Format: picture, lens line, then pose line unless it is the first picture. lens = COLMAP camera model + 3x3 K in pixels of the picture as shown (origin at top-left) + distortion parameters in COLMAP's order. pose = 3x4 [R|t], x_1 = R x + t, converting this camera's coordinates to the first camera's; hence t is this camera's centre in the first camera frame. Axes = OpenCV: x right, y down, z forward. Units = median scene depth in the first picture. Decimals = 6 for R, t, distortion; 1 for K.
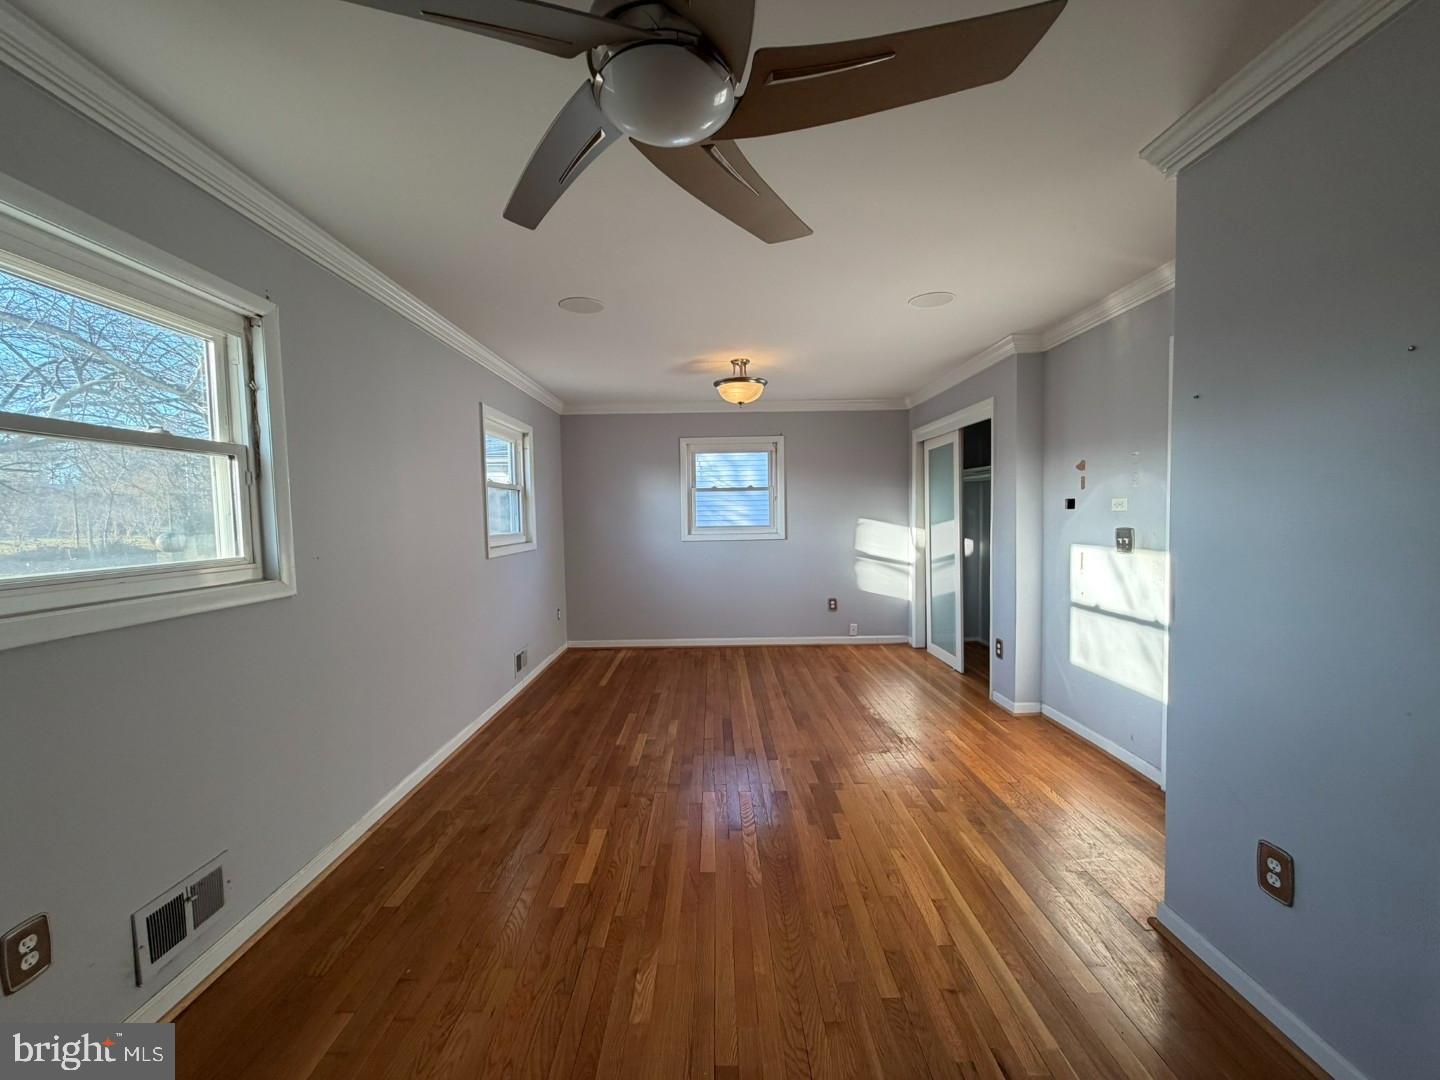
lens RADIAL K [[574.1, 0, 714.8], [0, 574.1, 542.5], [0, 0, 1]] dist [-0.000685, -0.000098]
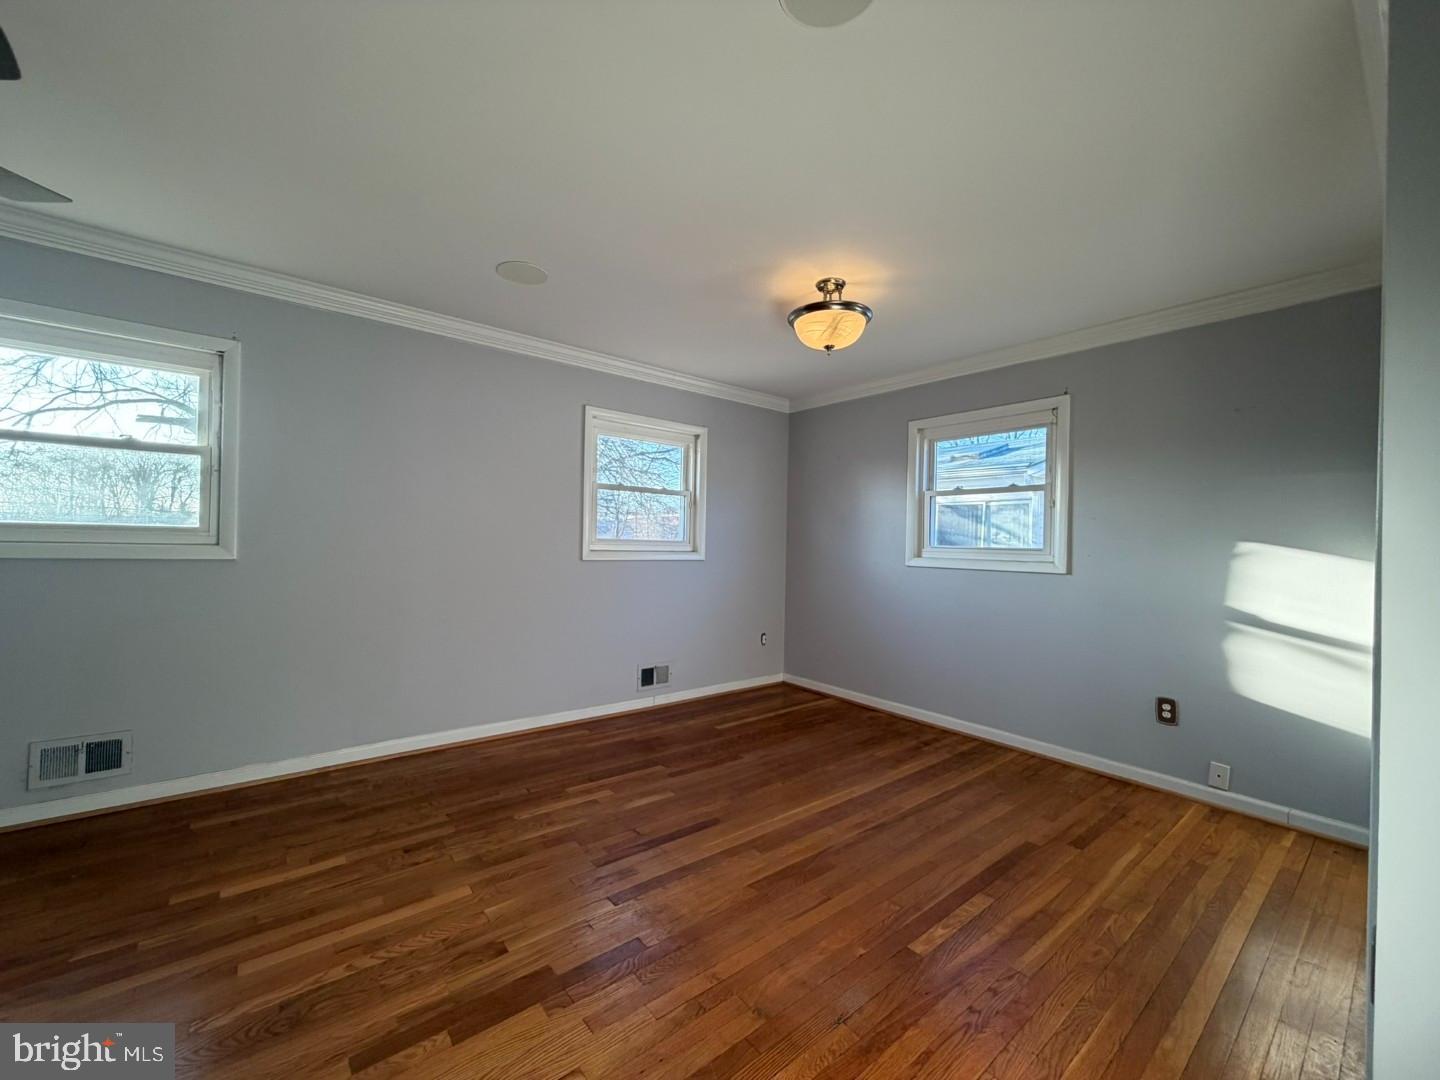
lens RADIAL K [[574.1, 0, 714.7], [0, 574.1, 542.4], [0, 0, 1]] dist [-0.000685, -0.000098]
pose [[0.625360, 0.031650, -0.779694, 0.590439], [-0.073363, 0.997136, -0.018364, -0.001425], [0.776880, 0.068685, 0.625891, 0.625572]]
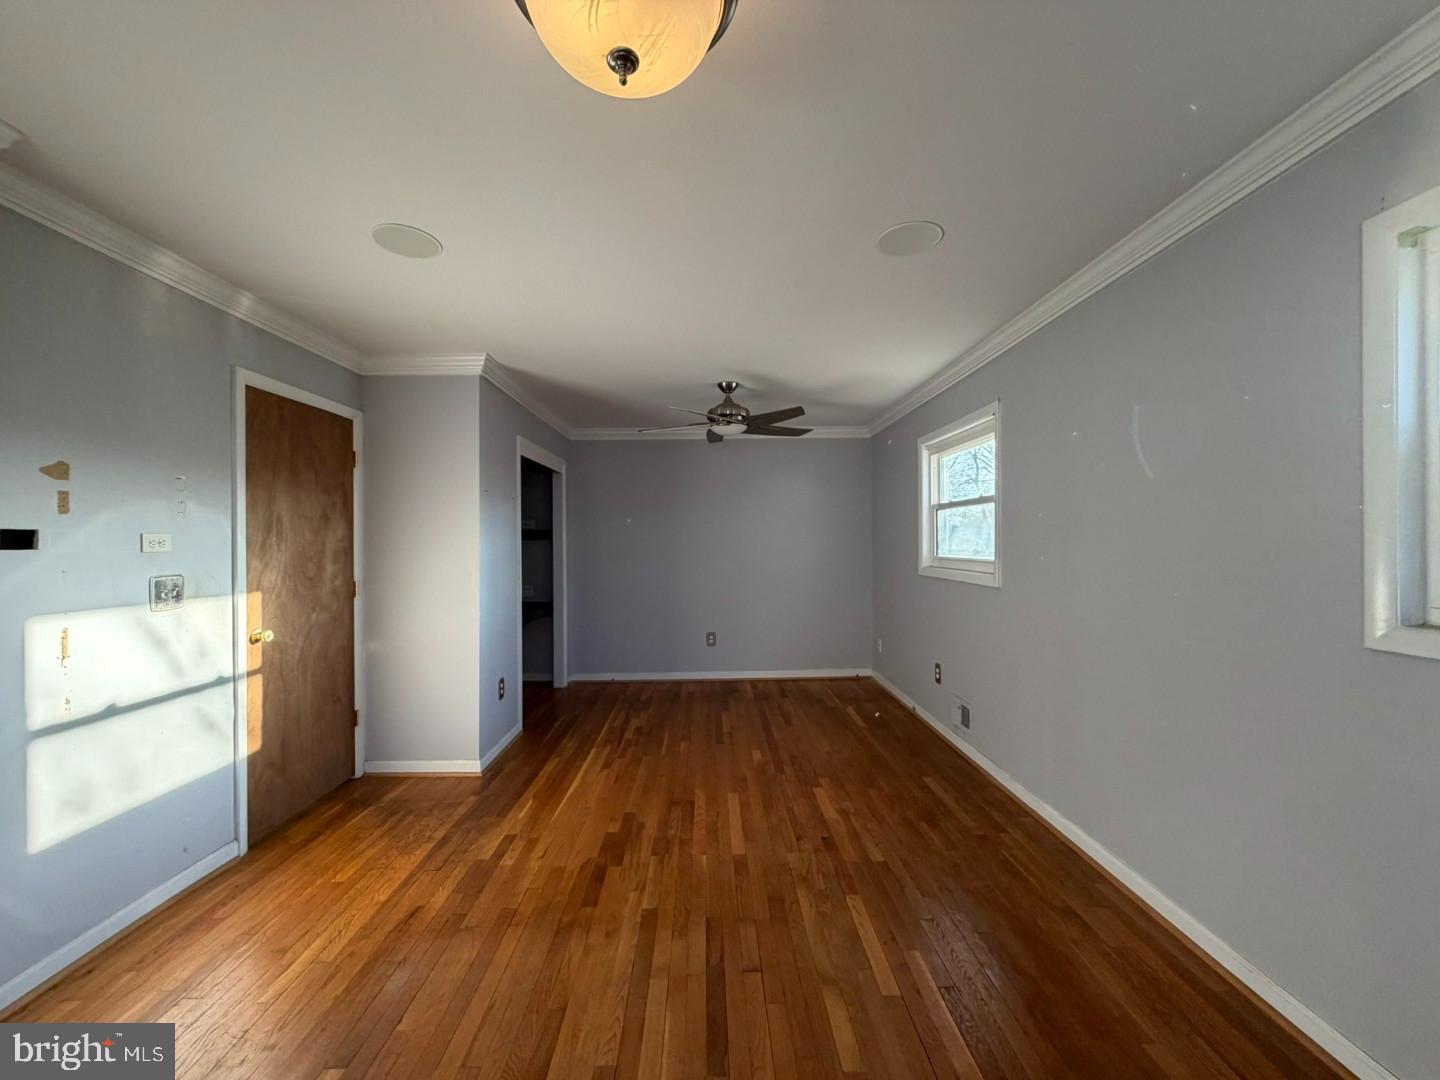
lens RADIAL K [[574.1, 0, 713.9], [0, 574.1, 543.1], [0, 0, 1]] dist [-0.000685, -0.000098]
pose [[-0.999623, 0.026423, -0.007434, 0.018750], [0.026030, 0.998475, 0.048688, -0.073237], [0.008709, 0.048477, -0.998786, 1.529990]]
